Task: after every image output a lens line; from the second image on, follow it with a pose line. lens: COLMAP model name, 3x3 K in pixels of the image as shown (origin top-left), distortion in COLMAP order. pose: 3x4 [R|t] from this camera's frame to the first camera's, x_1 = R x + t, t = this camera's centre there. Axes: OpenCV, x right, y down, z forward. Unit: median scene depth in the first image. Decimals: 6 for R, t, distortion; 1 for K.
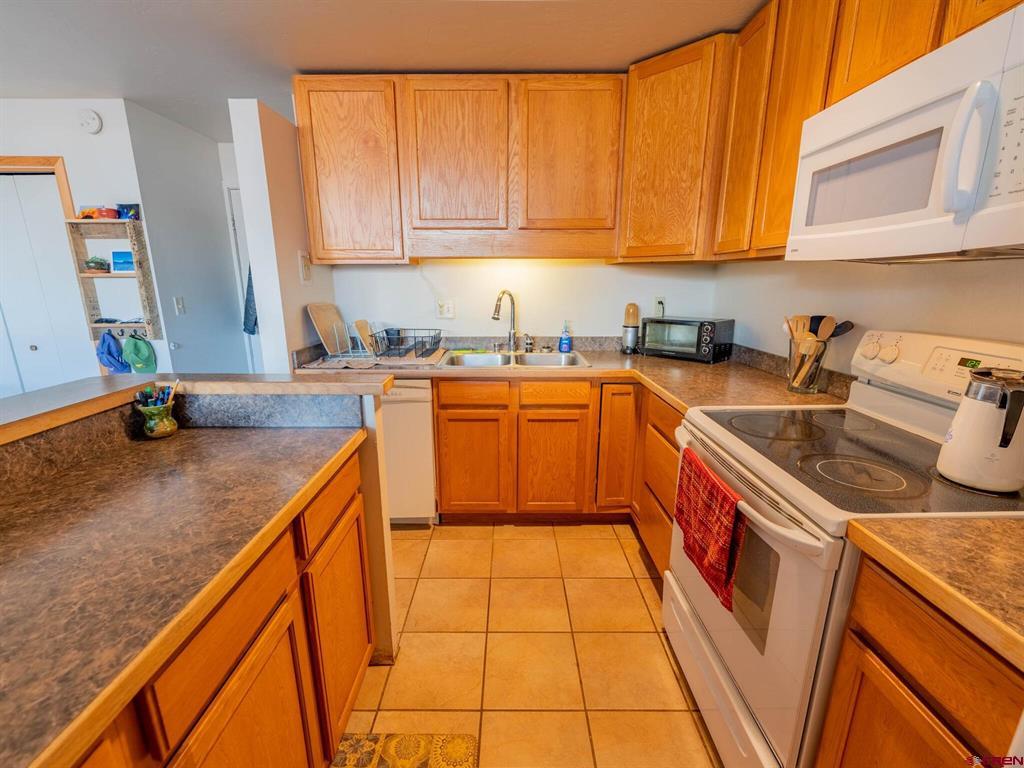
lens RADIAL K [[458.0, 0, 508.9], [0, 458.0, 394.3], [0, 0, 1]] dist [-0.003429, 0.001448]
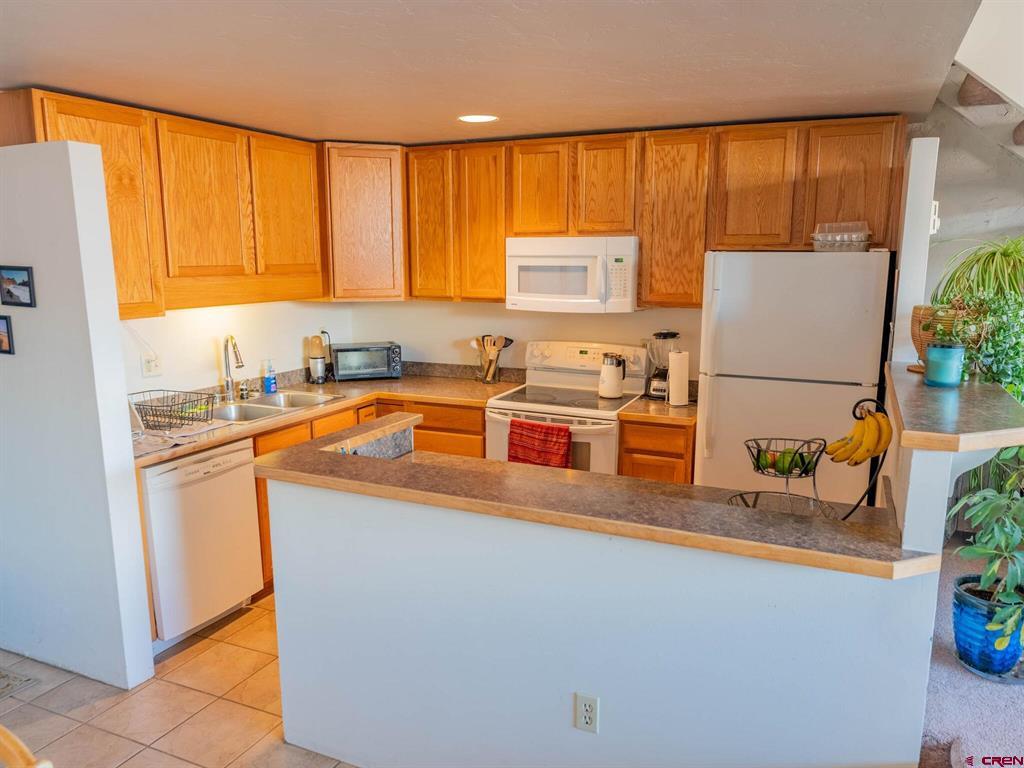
lens RADIAL K [[758.2, 0, 504.5], [0, 758.2, 398.0], [0, 0, 1]] dist [0.002188, 0.002657]
pose [[0.426081, -0.168316, 0.888890, -1.373045], [0.221840, 0.971981, 0.077712, -0.121220], [-0.877064, 0.164080, 0.451482, -0.181148]]
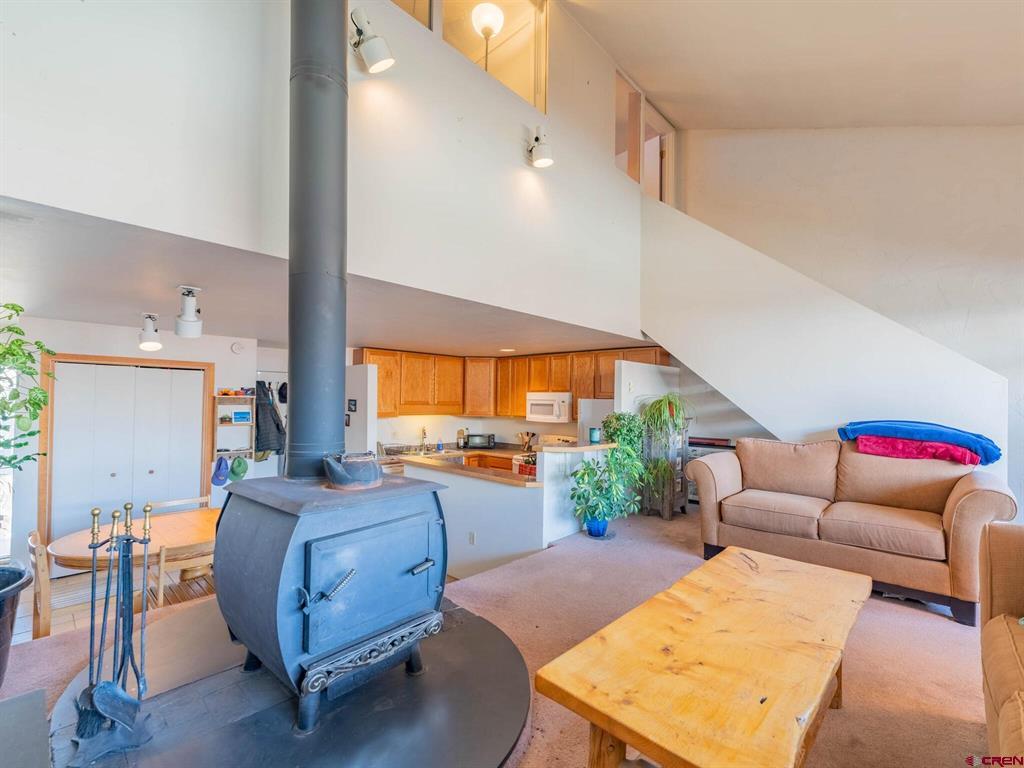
lens RADIAL K [[458.0, 0, 510.2], [0, 458.0, 397.9], [0, 0, 1]] dist [-0.003429, 0.001448]
pose [[0.695005, 0.013586, 0.718877, -1.787429], [0.160951, 0.971510, -0.173966, 0.162681], [-0.700759, 0.236611, 0.673017, -1.282524]]
